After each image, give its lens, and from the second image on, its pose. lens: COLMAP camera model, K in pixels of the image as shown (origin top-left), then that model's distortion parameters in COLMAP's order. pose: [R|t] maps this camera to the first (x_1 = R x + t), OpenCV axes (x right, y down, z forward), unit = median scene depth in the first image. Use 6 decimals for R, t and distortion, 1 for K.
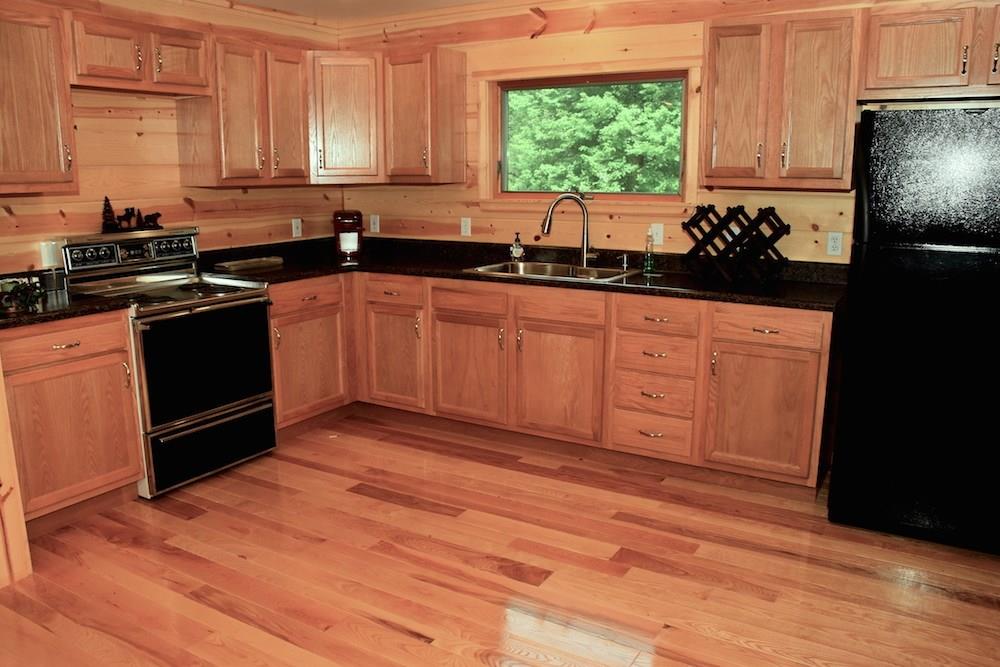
lens RADIAL K [[787.0, 0, 500.0], [0, 787.0, 333.5], [0, 0, 1]] dist [-0.149089, 0.112379]
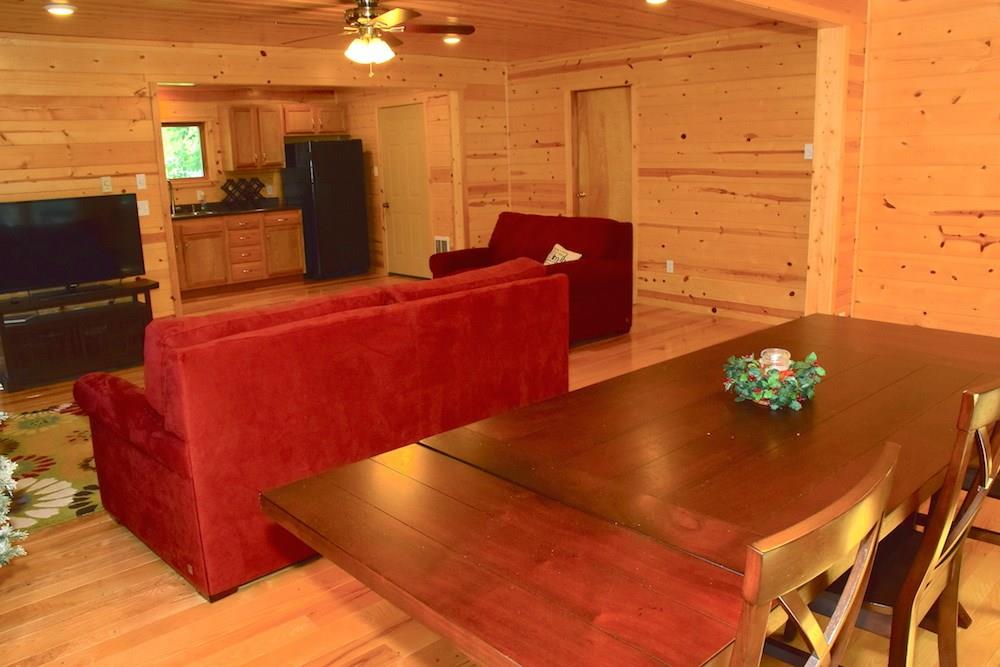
lens RADIAL K [[787.0, 0, 500.0], [0, 787.0, 333.5], [0, 0, 1]] dist [-0.149089, 0.112379]
pose [[0.283590, -0.228664, 0.931284, -1.939764], [0.222443, 0.960351, 0.168064, 0.085303], [-0.932789, 0.159496, 0.323211, -0.513924]]
